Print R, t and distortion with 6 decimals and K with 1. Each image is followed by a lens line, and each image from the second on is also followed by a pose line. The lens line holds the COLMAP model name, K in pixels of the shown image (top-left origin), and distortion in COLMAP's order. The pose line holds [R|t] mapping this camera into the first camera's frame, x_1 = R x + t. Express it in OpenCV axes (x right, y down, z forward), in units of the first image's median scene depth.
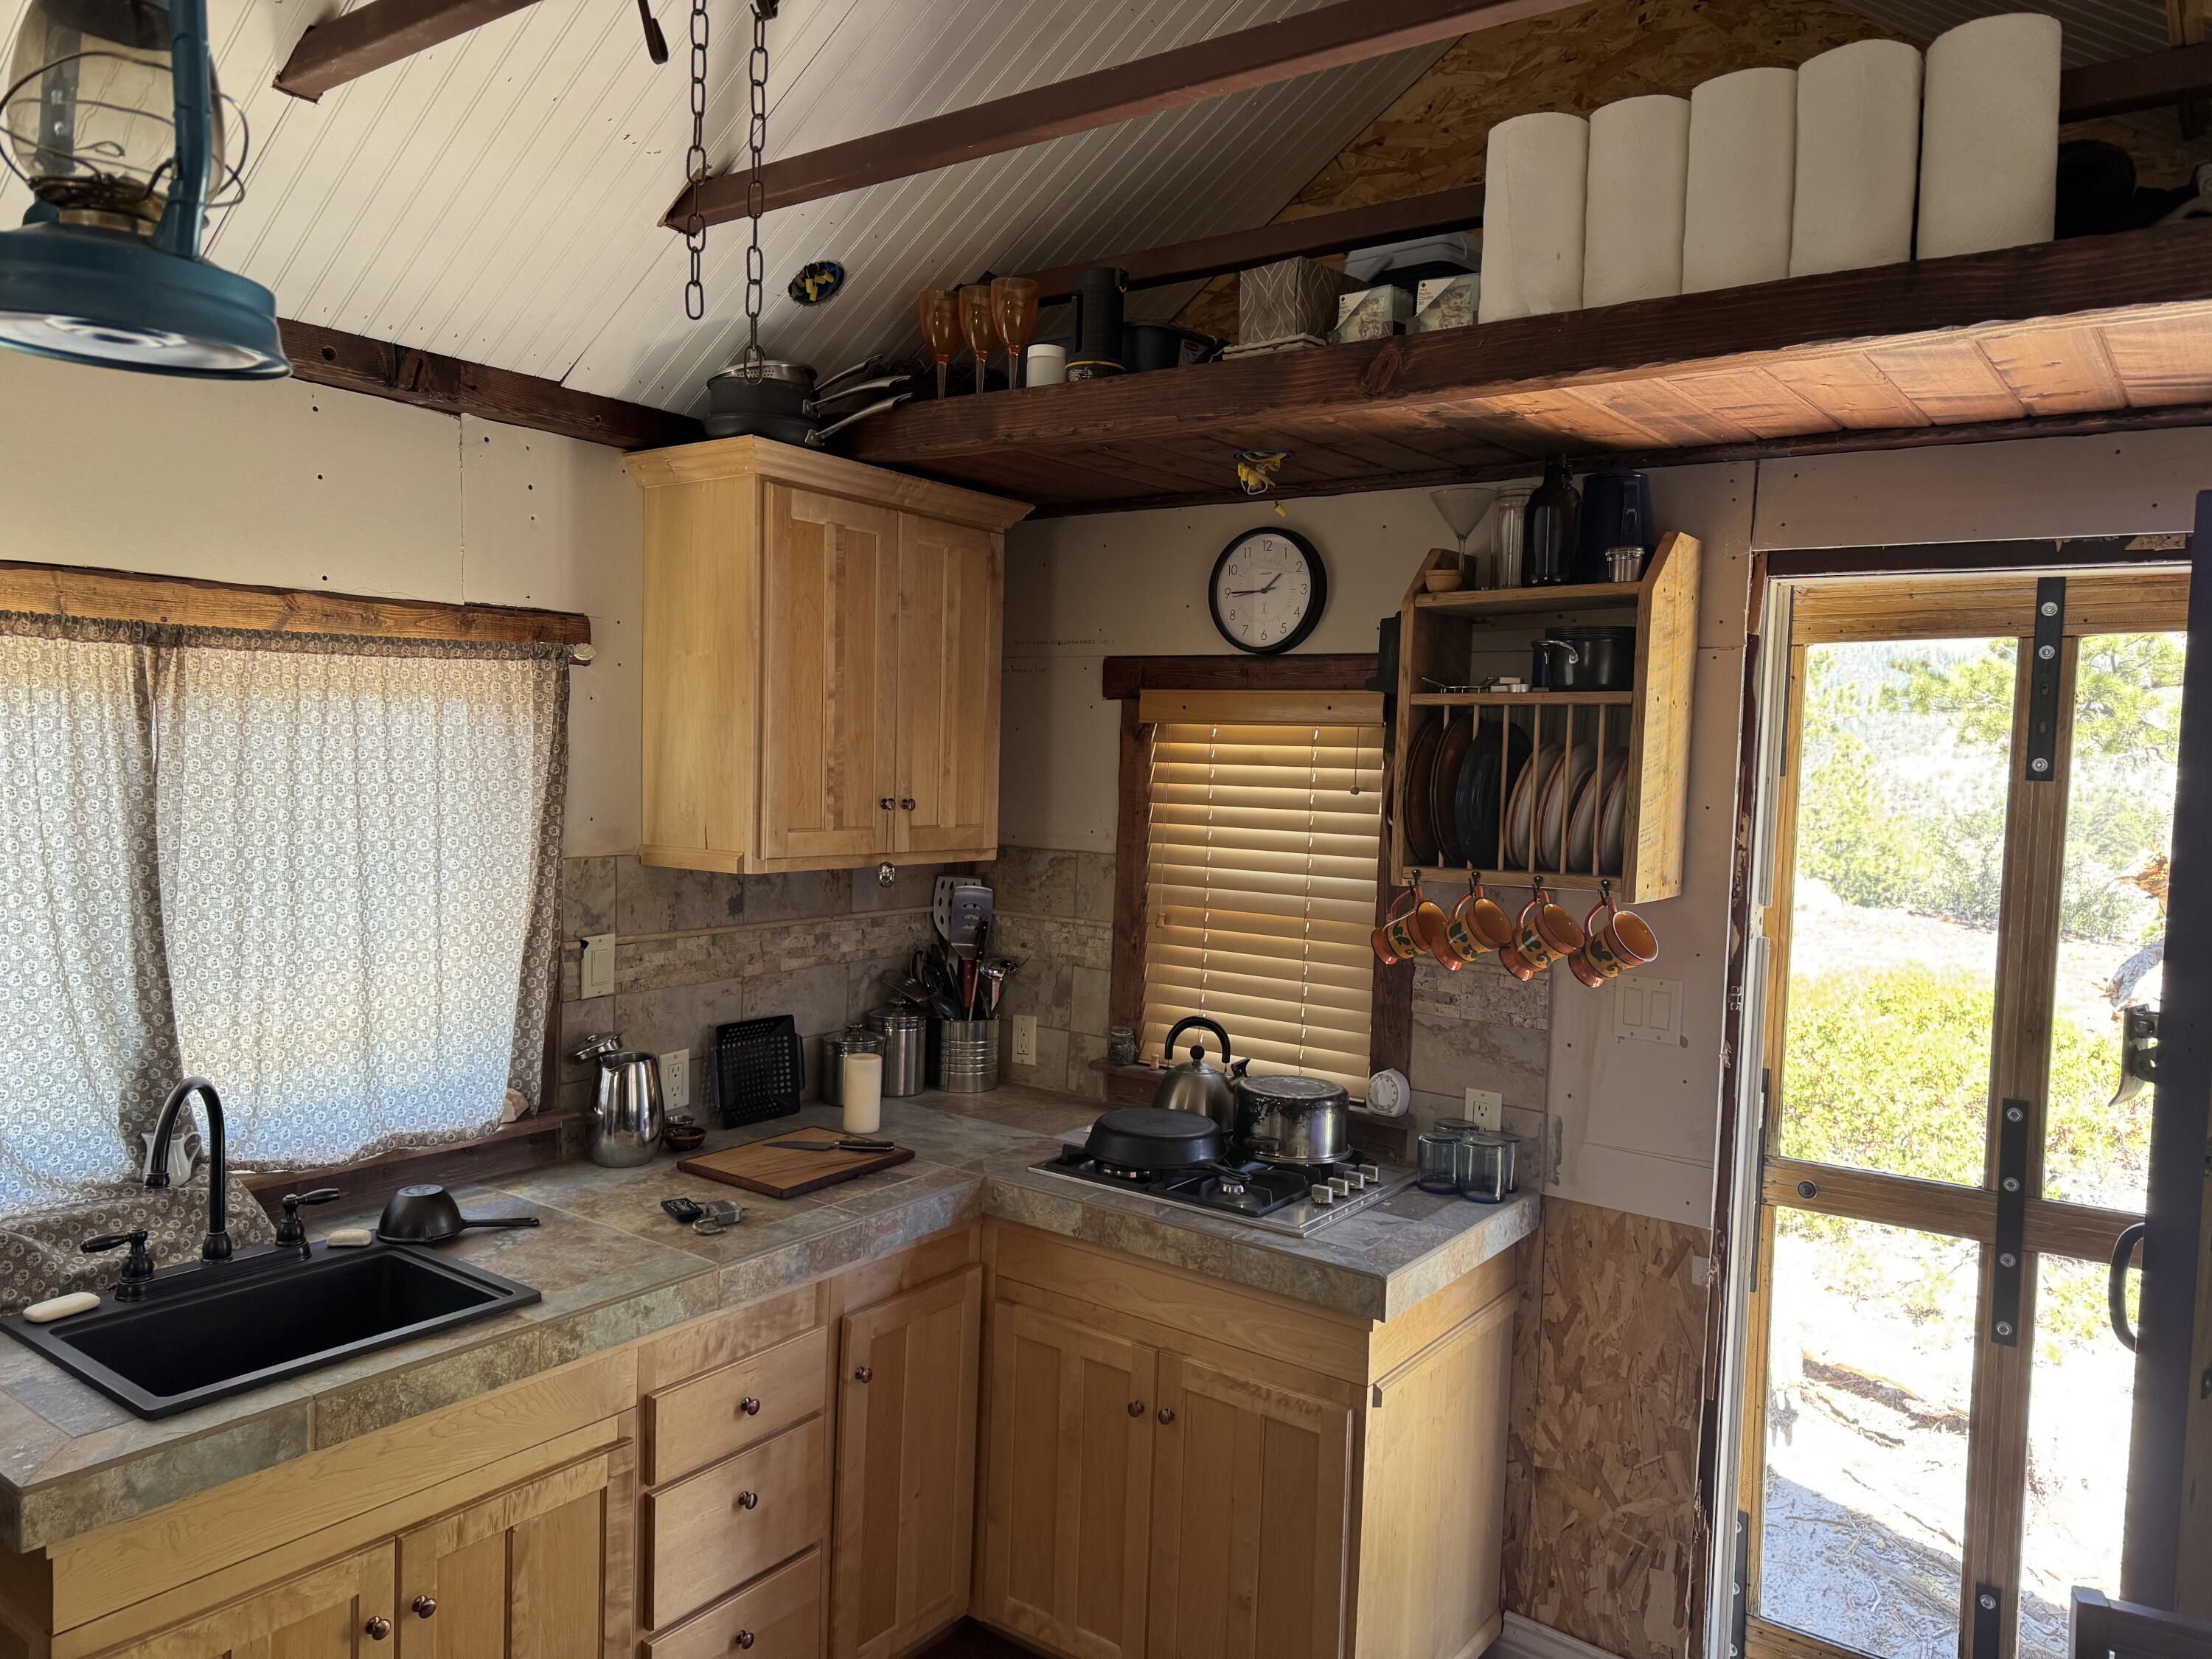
lens RADIAL K [[1553.5, 0, 1093.9], [0, 1553.5, 827.3], [0, 0, 1]] dist [0.075001, -0.125647]
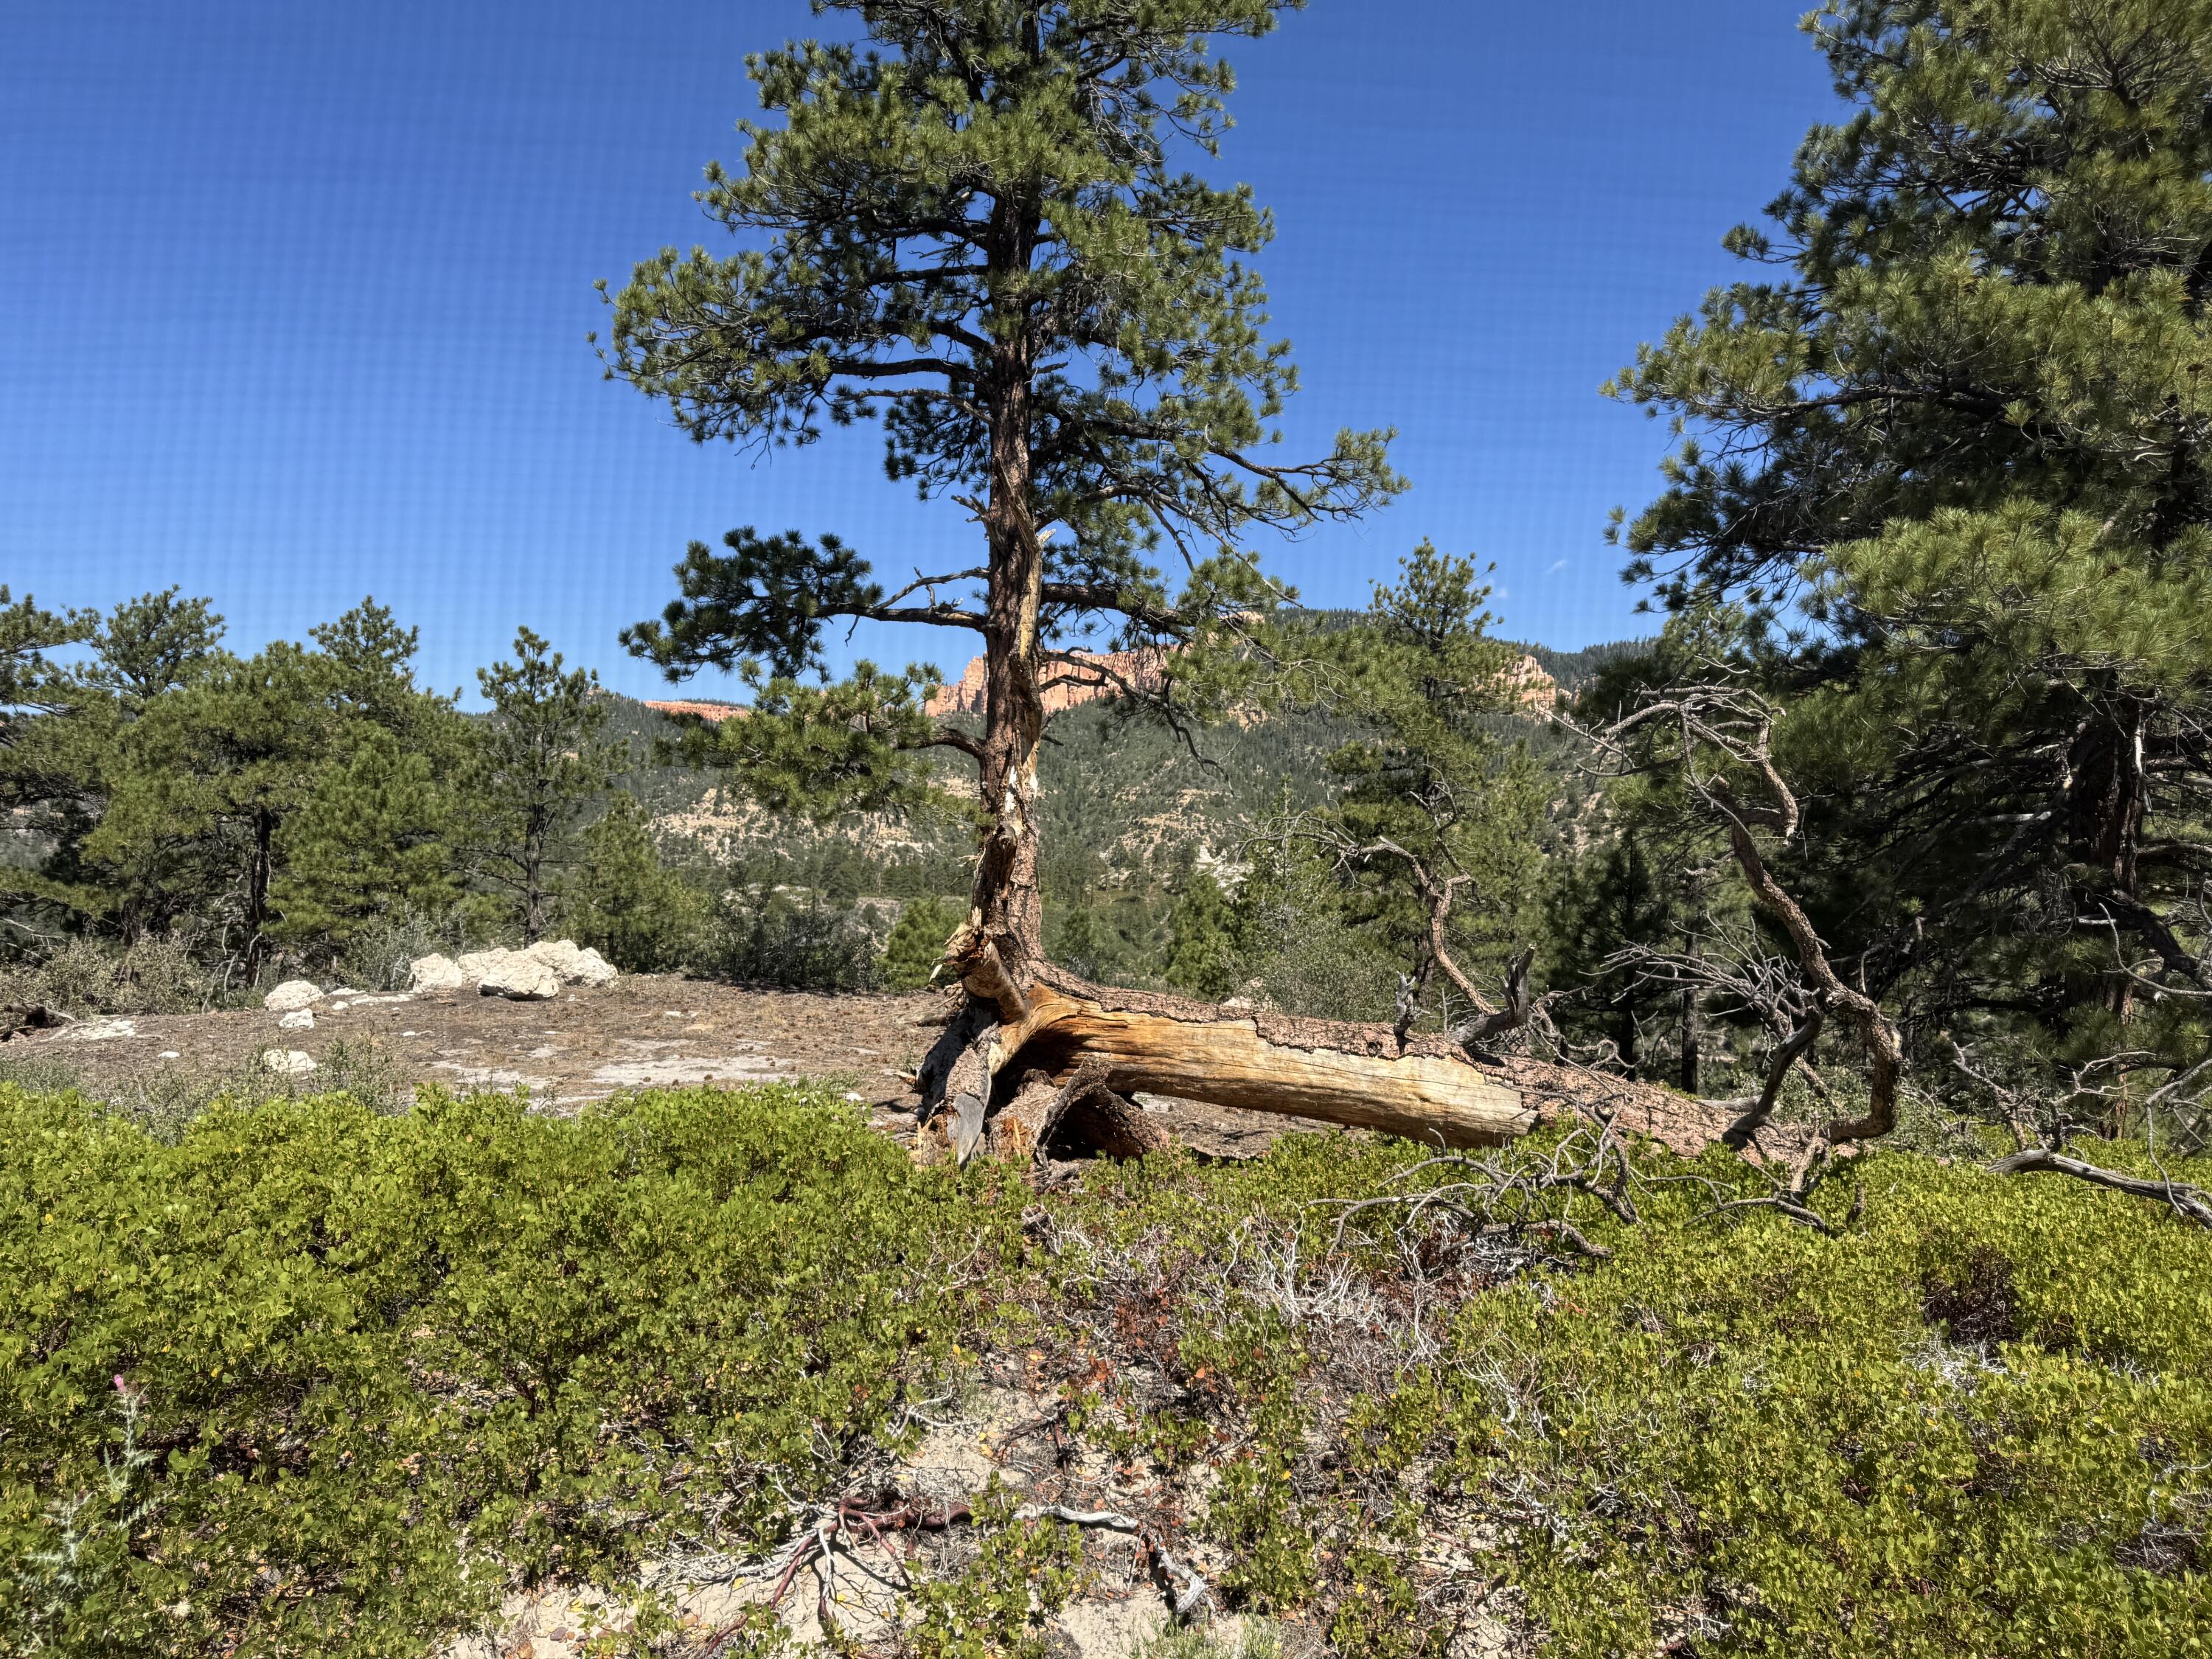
lens RADIAL K [[1524.7, 0, 1108.2], [0, 1524.7, 809.2], [0, 0, 1]] dist [0.165970, -0.345949]
pose [[0.730873, 0.004770, 0.682496, 0.428378], [0.027722, 0.998943, -0.036669, -0.035972], [-0.681950, 0.045721, 0.729969, 0.887785]]
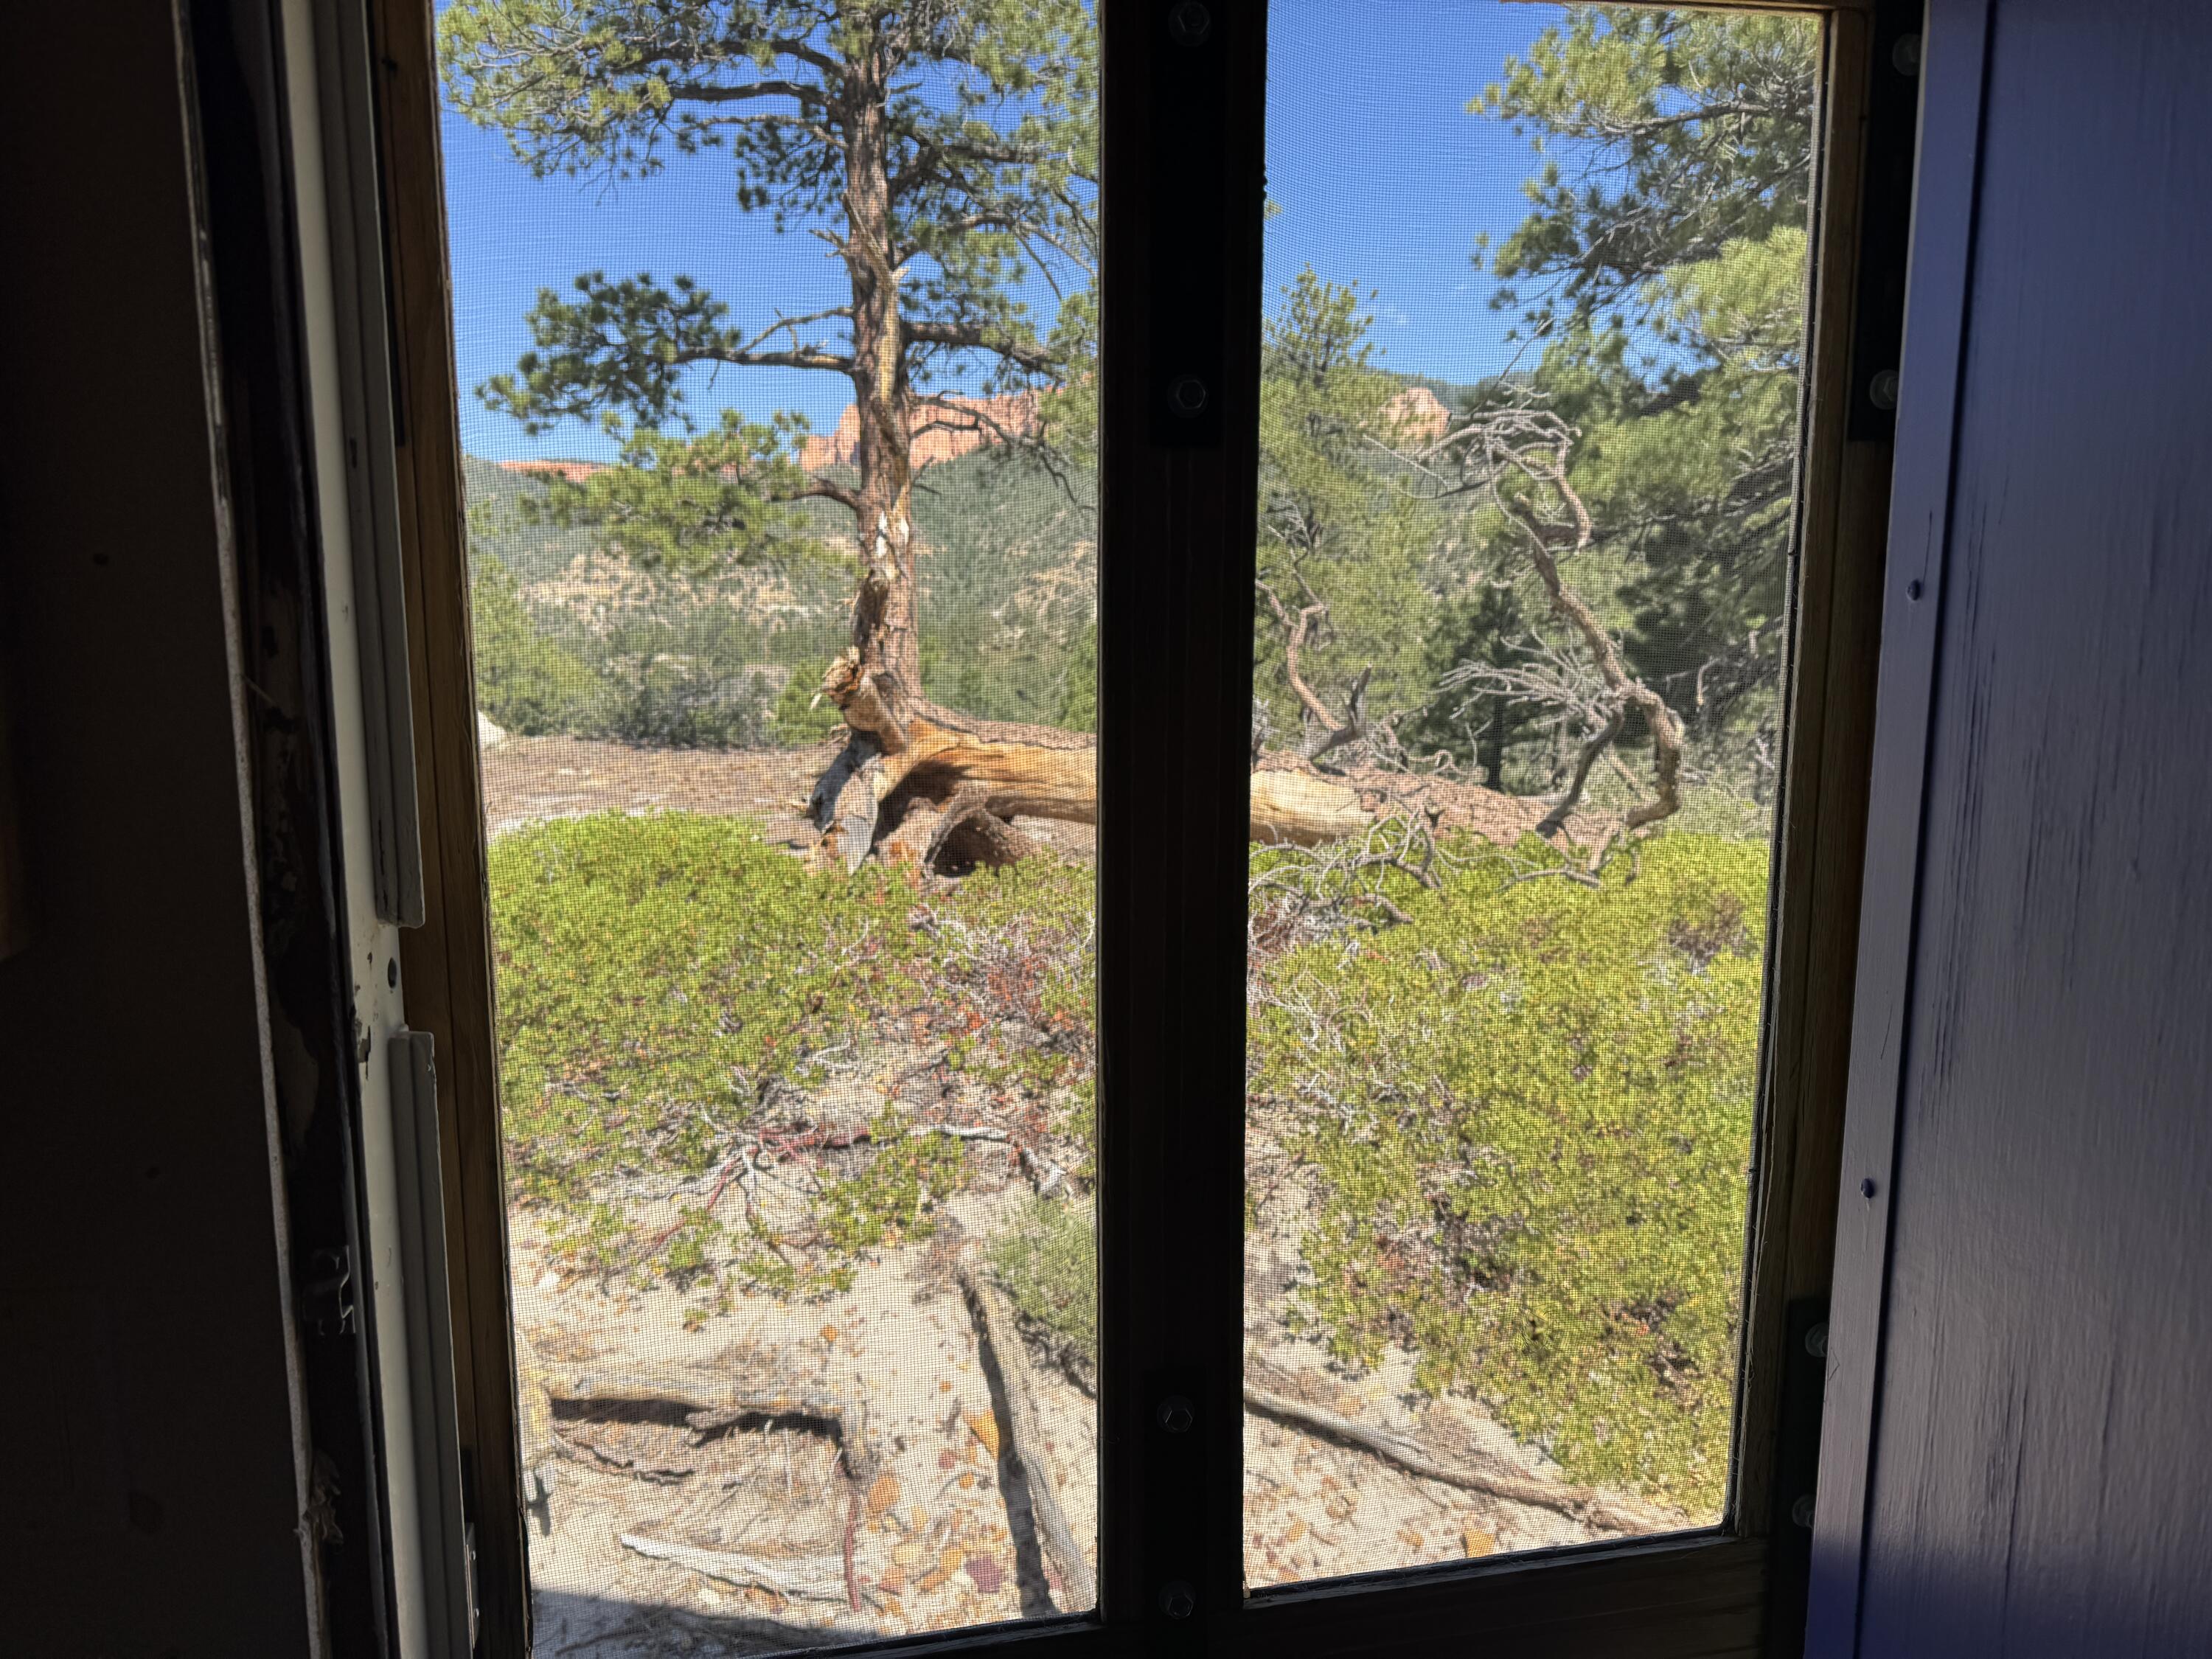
lens RADIAL K [[1540.1, 0, 1106.0], [0, 1540.1, 829.5], [0, 0, 1]] dist [0.178066, -0.425637]
pose [[0.682979, -0.141259, 0.716648, 0.302692], [0.062585, 0.988831, 0.135265, 0.004057], [-0.727752, -0.047532, 0.684192, 0.688548]]
